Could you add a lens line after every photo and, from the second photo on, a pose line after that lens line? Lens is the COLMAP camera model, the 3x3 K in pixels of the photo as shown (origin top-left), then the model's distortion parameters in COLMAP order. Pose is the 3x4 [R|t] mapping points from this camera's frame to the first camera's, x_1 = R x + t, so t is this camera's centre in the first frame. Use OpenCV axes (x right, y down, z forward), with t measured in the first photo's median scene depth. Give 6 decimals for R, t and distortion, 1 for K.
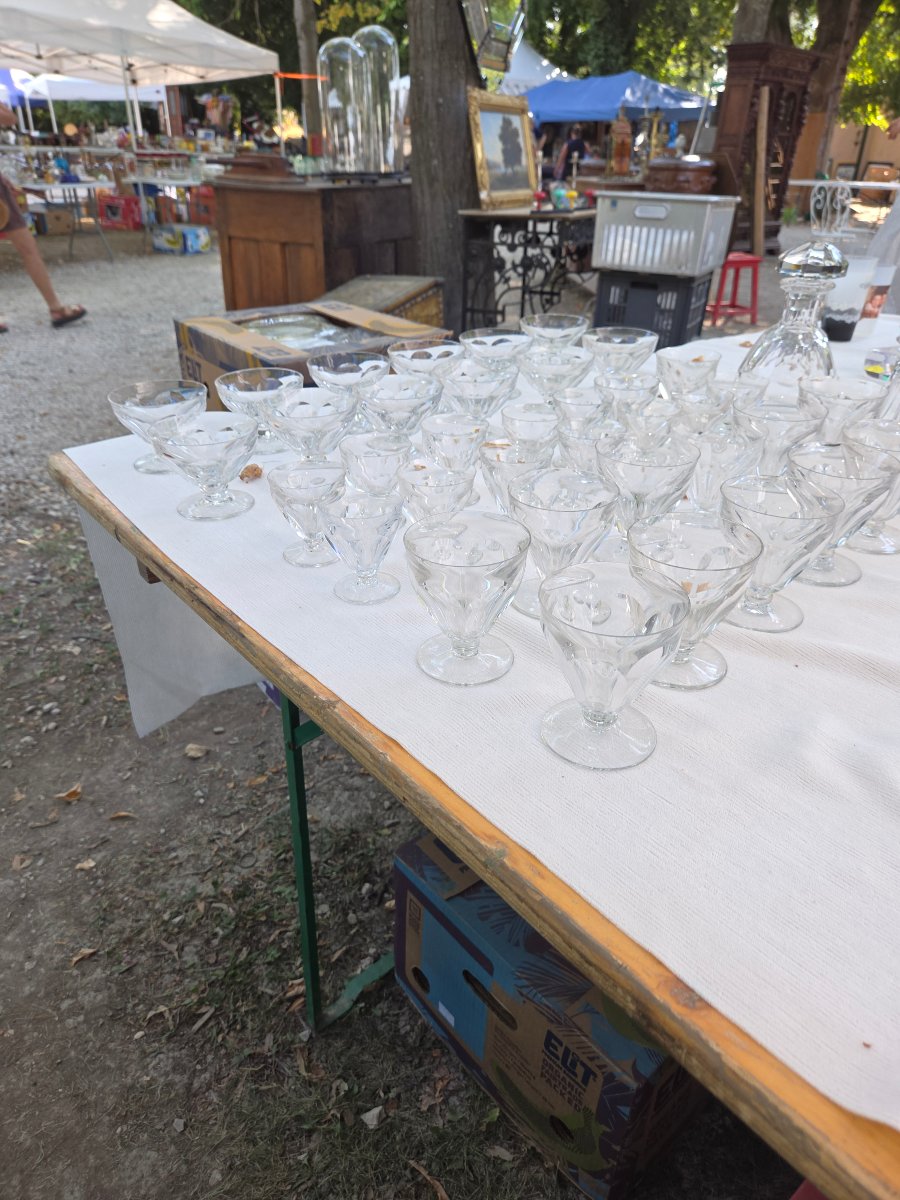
lens RADIAL K [[774.8, 0, 439.3], [0, 774.8, 603.5], [0, 0, 1]] dist [0.030574, -0.030186]
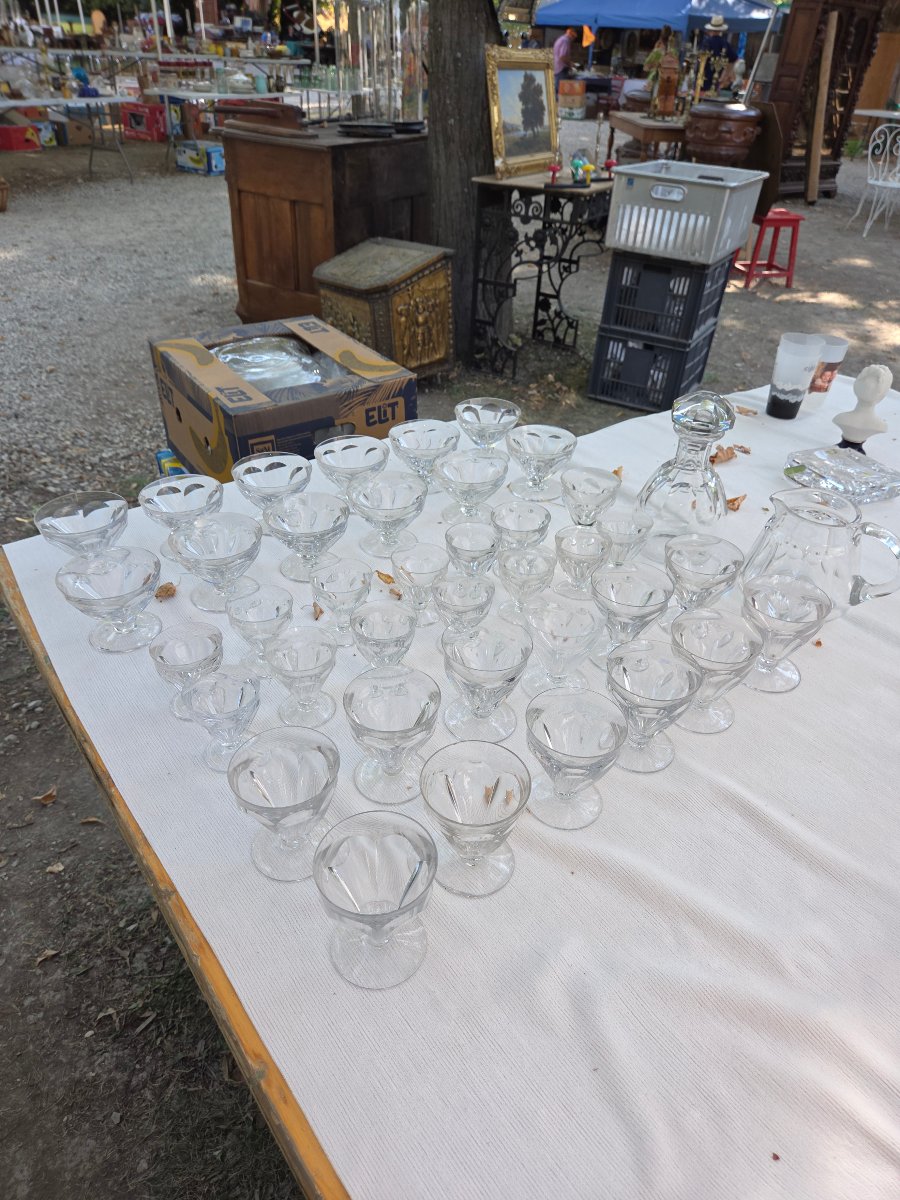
lens RADIAL K [[774.8, 0, 461.3], [0, 774.8, 612.5], [0, 0, 1]] dist [0.030574, -0.030186]
pose [[0.998599, 0.050992, -0.014136, 0.054784], [-0.049054, 0.992265, 0.114035, -0.082283], [0.019842, -0.113182, 0.993376, -0.022577]]
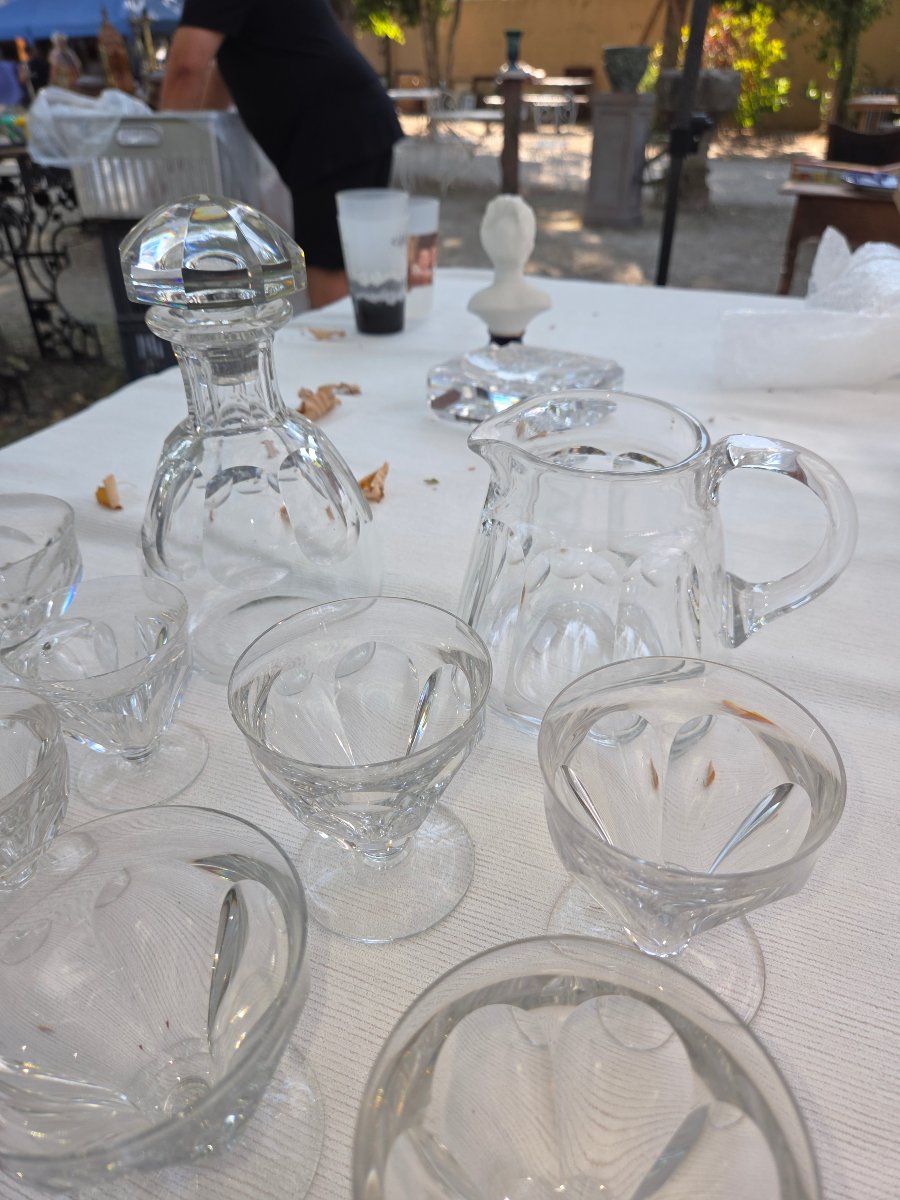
lens RADIAL K [[774.8, 0, 461.1], [0, 774.8, 597.6], [0, 0, 1]] dist [0.030574, -0.030186]
pose [[0.871787, -0.280707, 0.401485, 0.117840], [0.249795, 0.959721, 0.128602, -0.091527], [-0.421413, -0.011825, 0.906792, 0.189123]]
